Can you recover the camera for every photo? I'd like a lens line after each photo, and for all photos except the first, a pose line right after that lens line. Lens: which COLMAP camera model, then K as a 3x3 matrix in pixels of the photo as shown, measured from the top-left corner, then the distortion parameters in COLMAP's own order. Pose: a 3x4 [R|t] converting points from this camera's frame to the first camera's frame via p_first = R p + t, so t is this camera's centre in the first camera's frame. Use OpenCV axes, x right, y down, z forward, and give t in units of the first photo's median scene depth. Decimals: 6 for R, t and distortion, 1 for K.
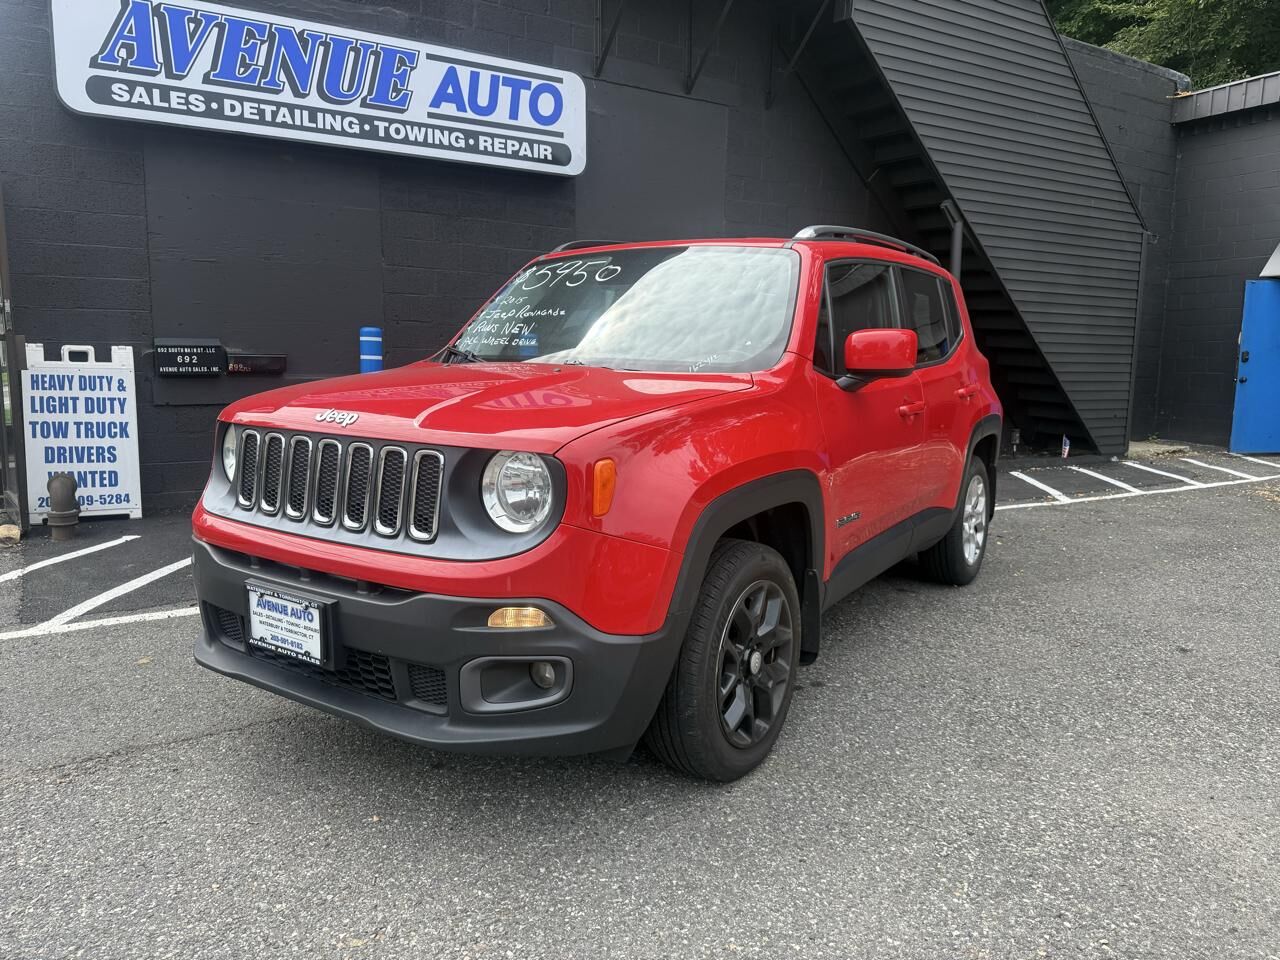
lens RADIAL K [[902.1, 0, 613.6], [0, 902.1, 478.2], [0, 0, 1]] dist [-0.003077, 0.000425]
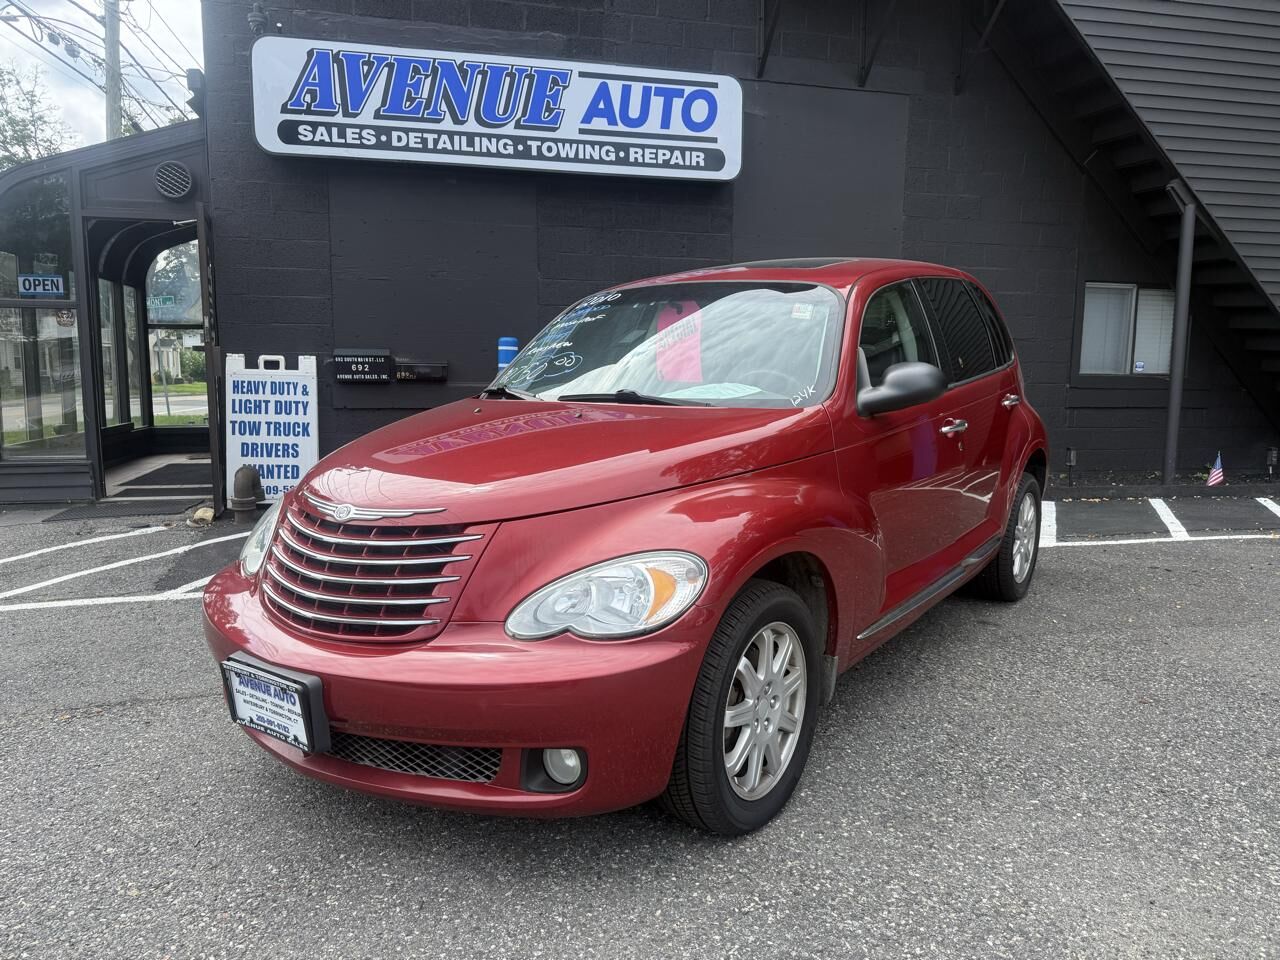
lens RADIAL K [[887.6, 0, 602.7], [0, 887.6, 481.9], [0, 0, 1]] dist [0.022547, -0.030172]
pose [[0.954871, 0.033088, -0.295171, 0.146278], [-0.035163, 0.999380, -0.001723, 0.001311], [0.294931, 0.012024, 0.955443, 0.036724]]
